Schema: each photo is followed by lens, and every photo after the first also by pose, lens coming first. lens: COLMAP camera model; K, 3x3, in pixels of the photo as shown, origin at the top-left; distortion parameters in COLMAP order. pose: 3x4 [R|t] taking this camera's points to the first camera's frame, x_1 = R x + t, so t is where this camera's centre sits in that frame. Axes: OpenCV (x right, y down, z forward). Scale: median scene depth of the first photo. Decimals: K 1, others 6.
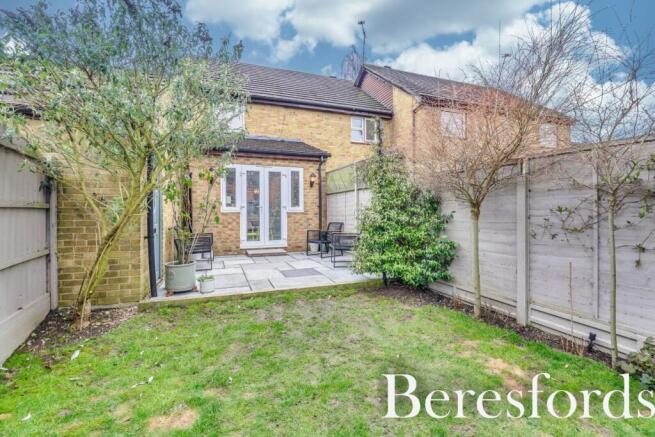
lens RADIAL K [[303.0, 0, 330.2], [0, 303.0, 209.6], [0, 0, 1]] dist [0.002164, -0.014899]
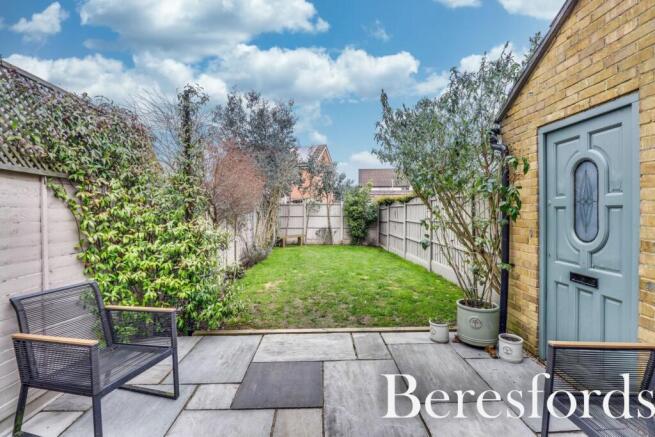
lens RADIAL K [[303.0, 0, 330.2], [0, 303.0, 209.6], [0, 0, 1]] dist [0.002164, -0.014899]
pose [[-0.947265, 0.006838, 0.320379, -0.200216], [0.006955, 0.999976, -0.000779, -0.025383], [-0.320377, 0.001491, -0.947289, 0.914395]]
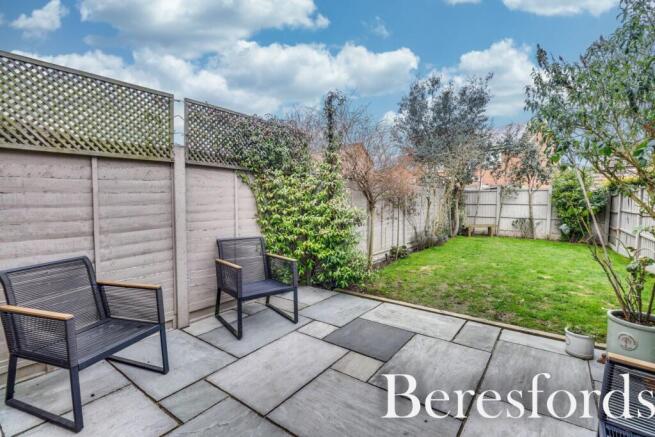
lens RADIAL K [[303.0, 0, 330.2], [0, 303.0, 209.6], [0, 0, 1]] dist [0.002164, -0.014899]
pose [[-0.545749, -0.027891, 0.837485, -0.316593], [-0.000160, 0.999449, 0.033181, -0.013755], [-0.837949, 0.017975, -0.545453, 0.874491]]
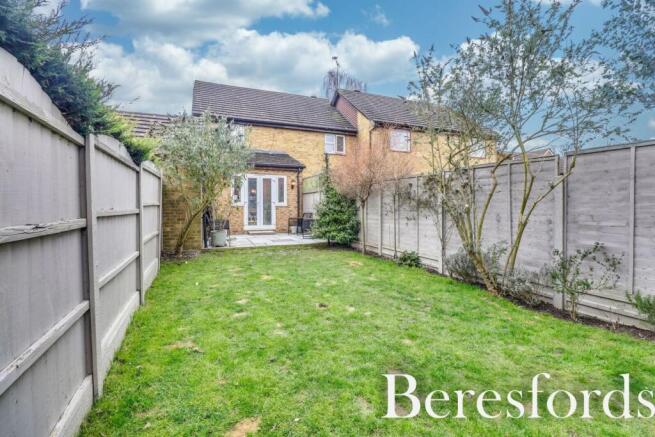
lens RADIAL K [[303.0, 0, 330.2], [0, 303.0, 209.6], [0, 0, 1]] dist [0.002164, -0.014899]
pose [[0.999621, 0.001292, 0.027515, 0.082417], [-0.001678, 0.999901, 0.013997, 0.005015], [-0.027494, -0.014038, 0.999523, -0.476200]]
